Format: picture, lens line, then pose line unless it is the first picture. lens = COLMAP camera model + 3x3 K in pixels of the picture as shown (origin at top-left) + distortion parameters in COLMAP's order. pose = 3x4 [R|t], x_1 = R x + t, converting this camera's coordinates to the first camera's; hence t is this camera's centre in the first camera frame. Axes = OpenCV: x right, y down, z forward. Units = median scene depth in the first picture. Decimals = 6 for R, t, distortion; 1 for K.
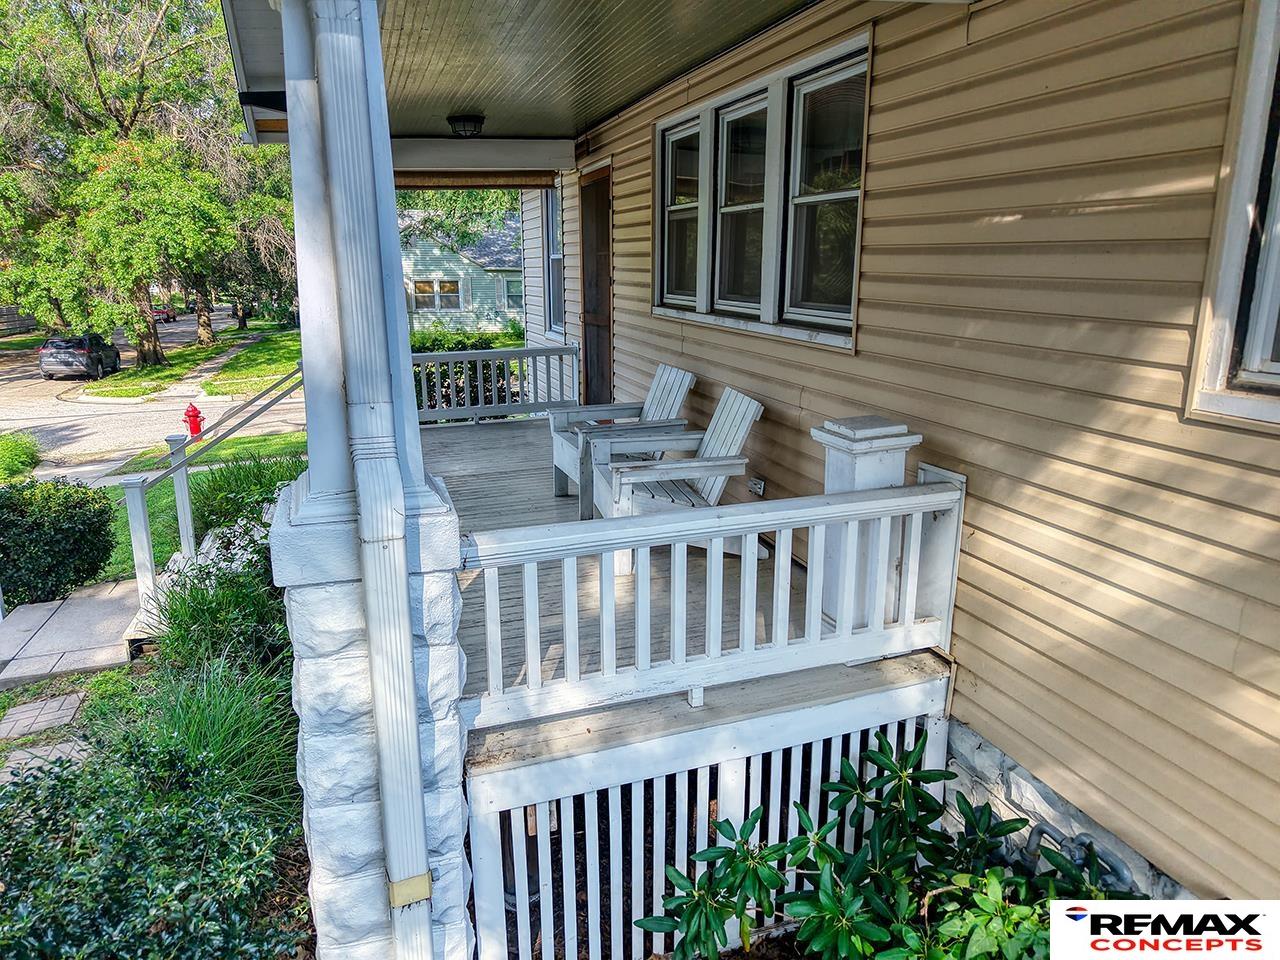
lens RADIAL K [[855.7, 0, 640.2], [0, 855.7, 487.4], [0, 0, 1]] dist [0.037735, -0.042965]
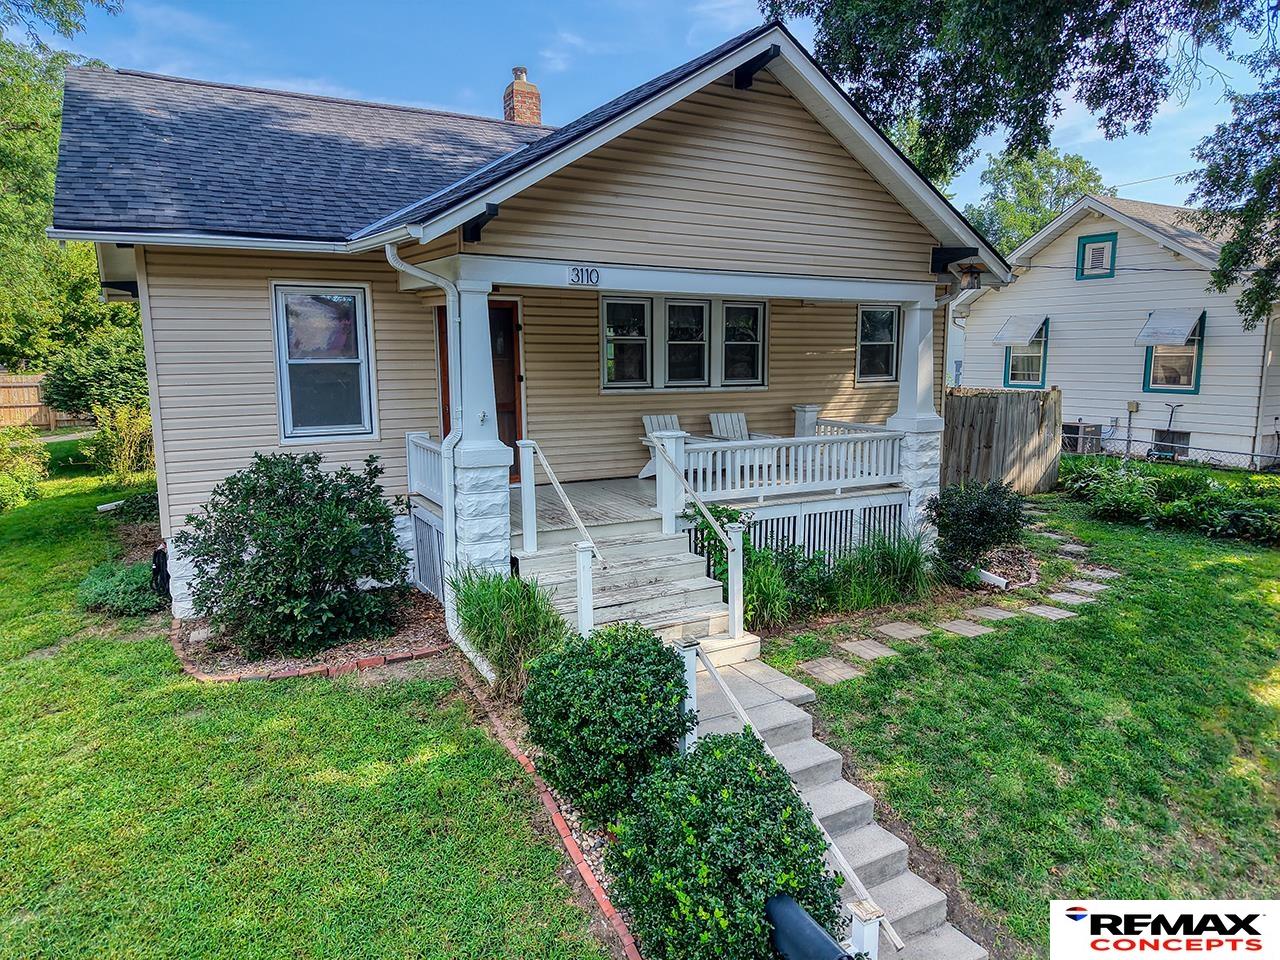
lens RADIAL K [[855.7, 0, 640.2], [0, 855.7, 487.4], [0, 0, 1]] dist [0.037735, -0.042965]
pose [[-0.189992, -0.154677, 0.969525, -3.318068], [0.250037, 0.947327, 0.200134, -0.673625], [-0.949413, 0.280441, -0.141310, 2.343306]]
